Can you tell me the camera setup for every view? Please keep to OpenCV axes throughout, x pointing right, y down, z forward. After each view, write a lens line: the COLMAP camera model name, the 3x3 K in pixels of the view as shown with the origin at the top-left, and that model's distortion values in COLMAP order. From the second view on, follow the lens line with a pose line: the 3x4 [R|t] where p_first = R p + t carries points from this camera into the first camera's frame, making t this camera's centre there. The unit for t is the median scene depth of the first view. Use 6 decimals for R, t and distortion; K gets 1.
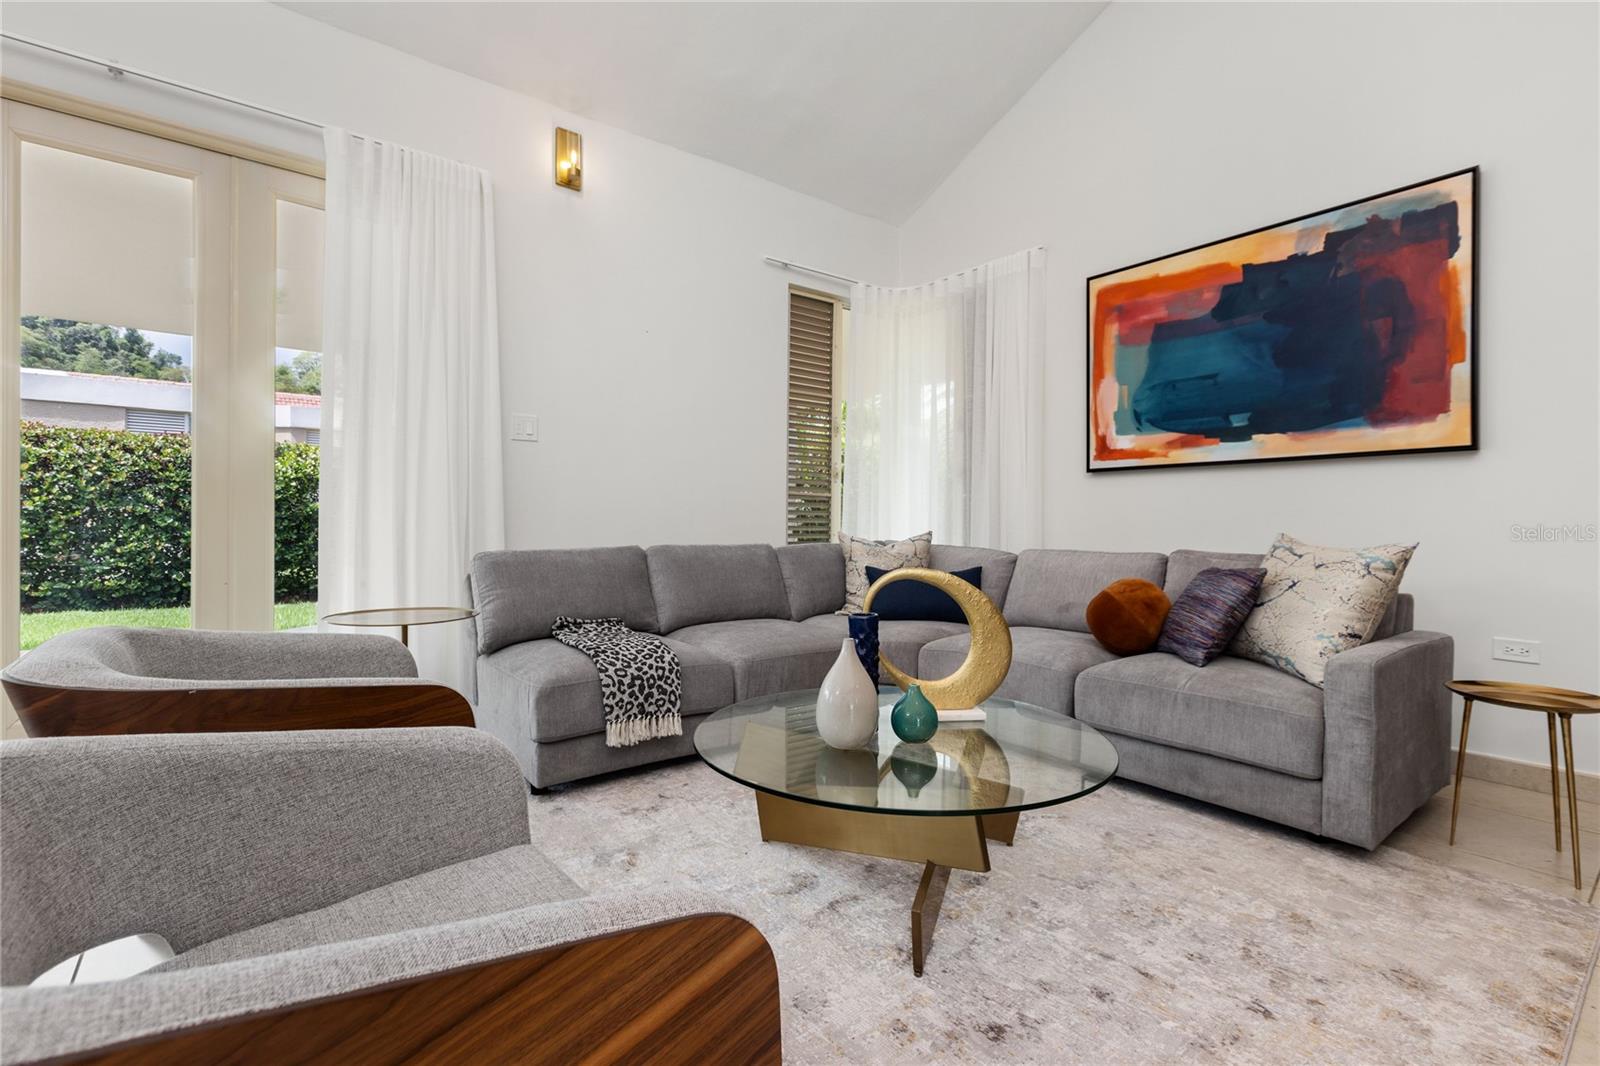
lens RADIAL K [[716.8, 0, 790.0], [0, 716.8, 525.4], [0, 0, 1]] dist [-0.000456, -0.000866]
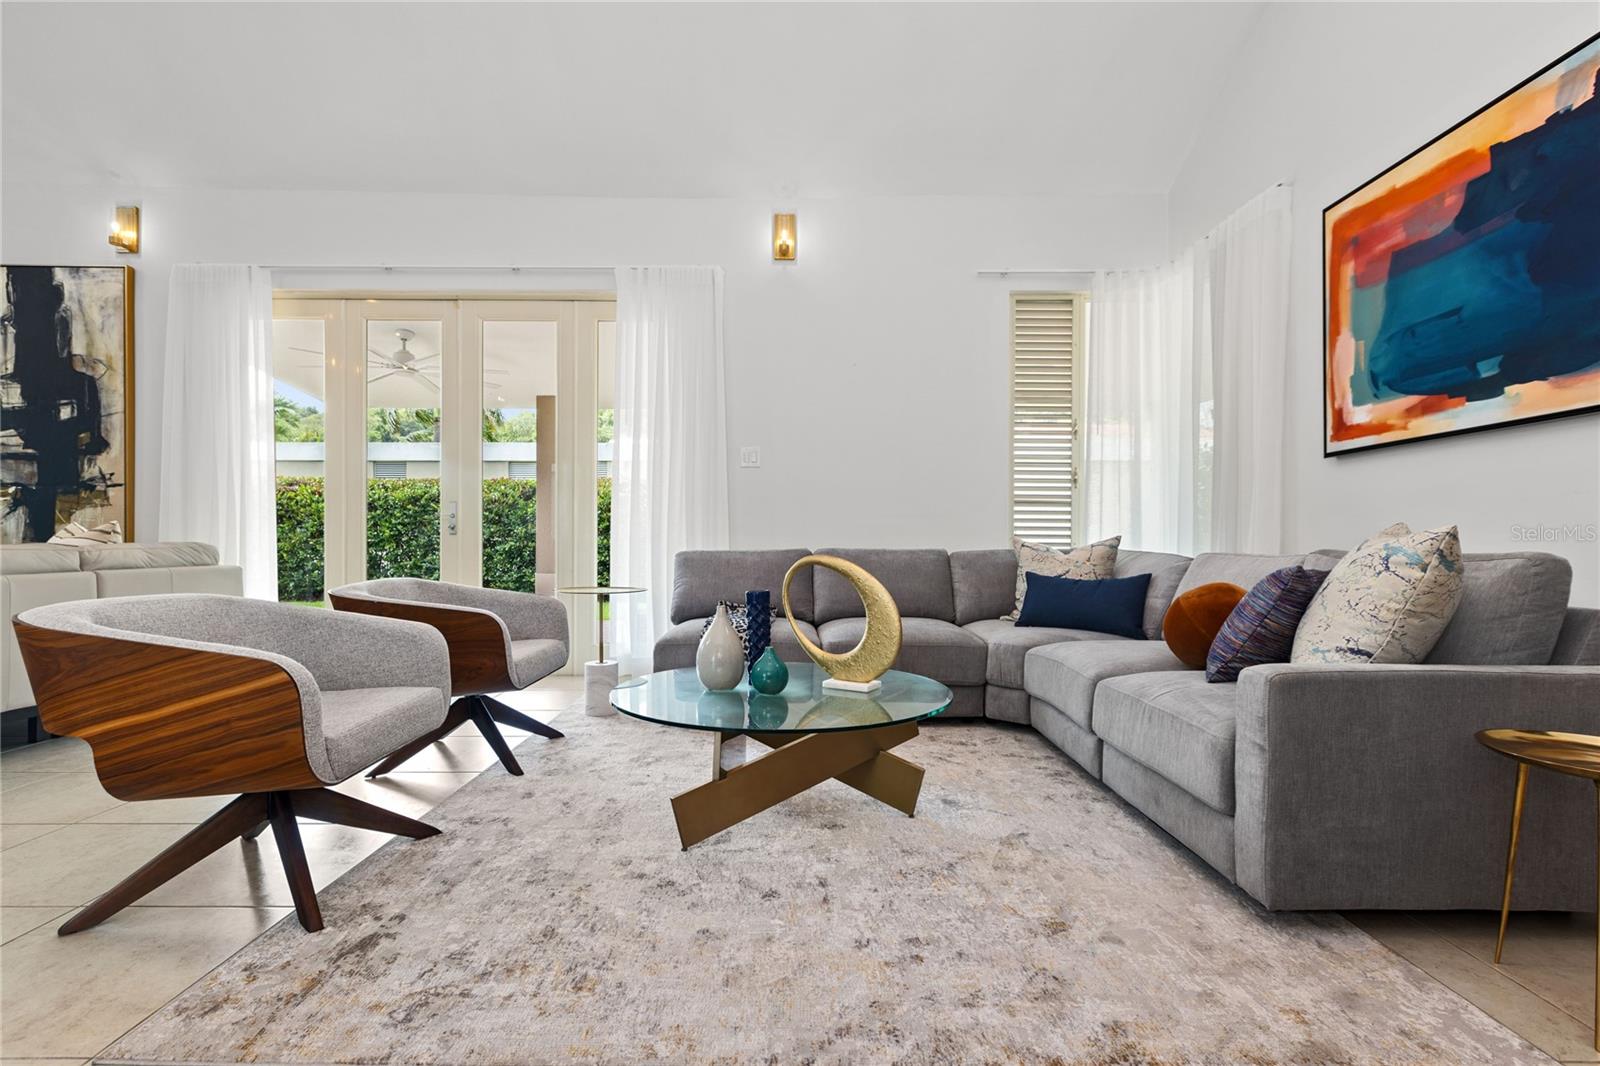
lens RADIAL K [[726.9, 0, 795.0], [0, 726.9, 541.8], [0, 0, 1]] dist [0.024442, -0.010129]
pose [[0.799236, -0.007909, -0.600965, 0.560174], [0.001983, 0.999943, -0.010523, 0.032412], [0.601014, 0.007219, 0.799206, 0.016147]]
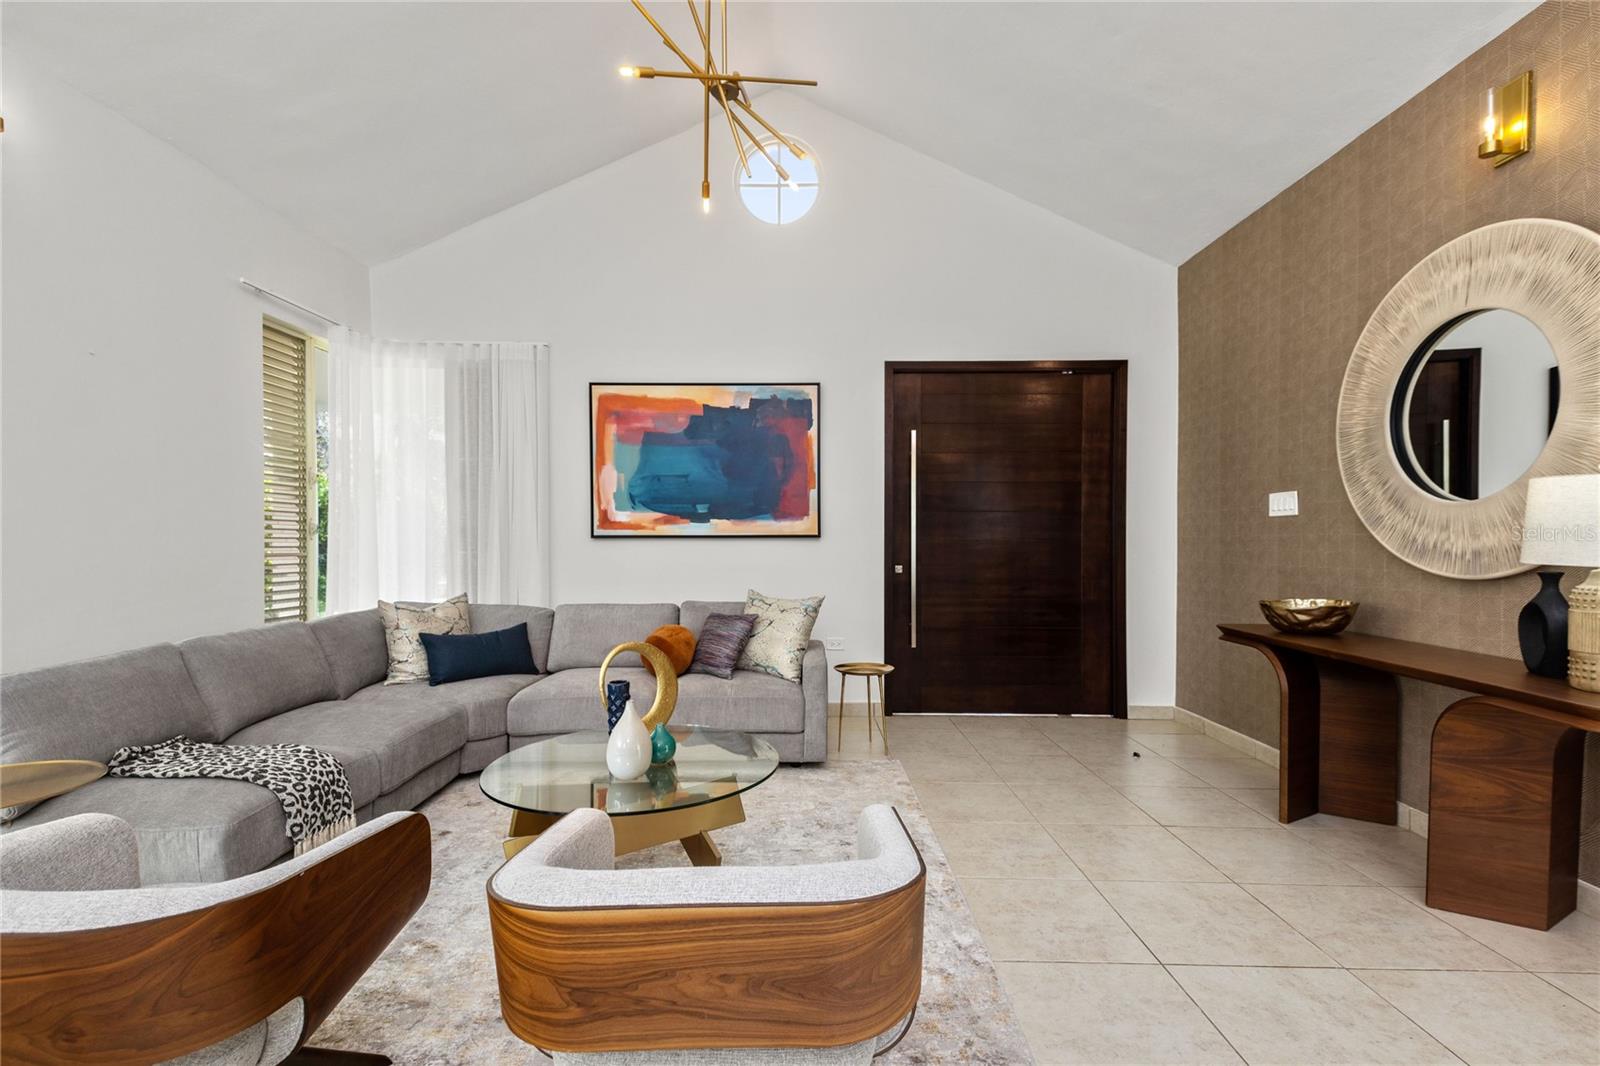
lens RADIAL K [[726.9, 0, 795.0], [0, 726.9, 541.8], [0, 0, 1]] dist [0.024442, -0.010129]
pose [[0.611974, -0.011343, 0.790797, -0.485489], [0.010230, 0.999927, 0.006426, -0.092846], [-0.790812, 0.004157, 0.612045, -0.079843]]
